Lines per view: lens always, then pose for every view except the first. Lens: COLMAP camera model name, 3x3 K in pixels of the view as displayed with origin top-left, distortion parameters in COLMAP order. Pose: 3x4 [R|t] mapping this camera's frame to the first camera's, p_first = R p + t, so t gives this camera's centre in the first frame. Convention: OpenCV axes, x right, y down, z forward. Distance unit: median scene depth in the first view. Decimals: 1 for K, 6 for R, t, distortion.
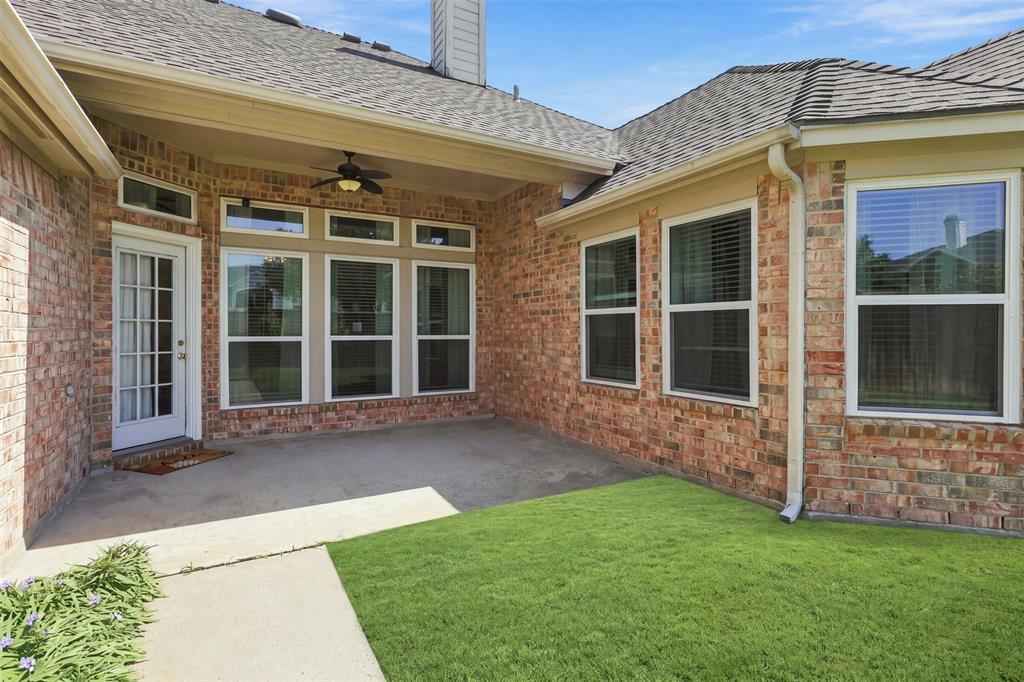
lens RADIAL K [[491.2, 0, 510.7], [0, 491.2, 336.6], [0, 0, 1]] dist [-0.001141, 0.000725]
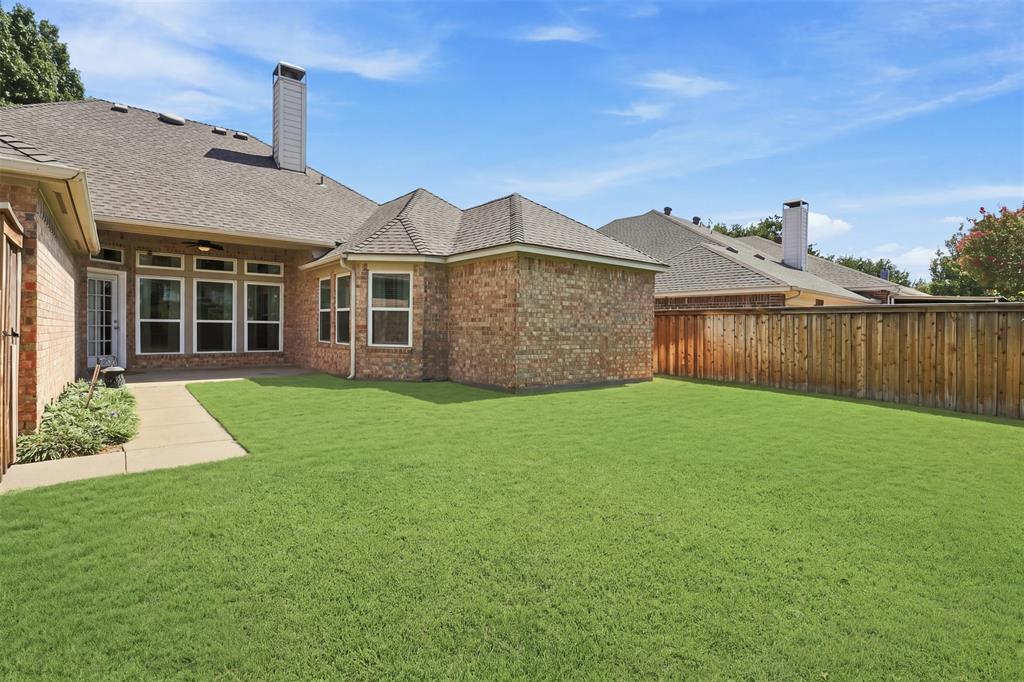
lens RADIAL K [[491.2, 0, 513.3], [0, 491.2, 338.4], [0, 0, 1]] dist [-0.001141, 0.000725]
pose [[0.986091, 0.009477, 0.165936, 0.607998], [-0.011715, 0.999853, 0.012513, 0.036119], [-0.165793, -0.014283, 0.986057, -1.254257]]
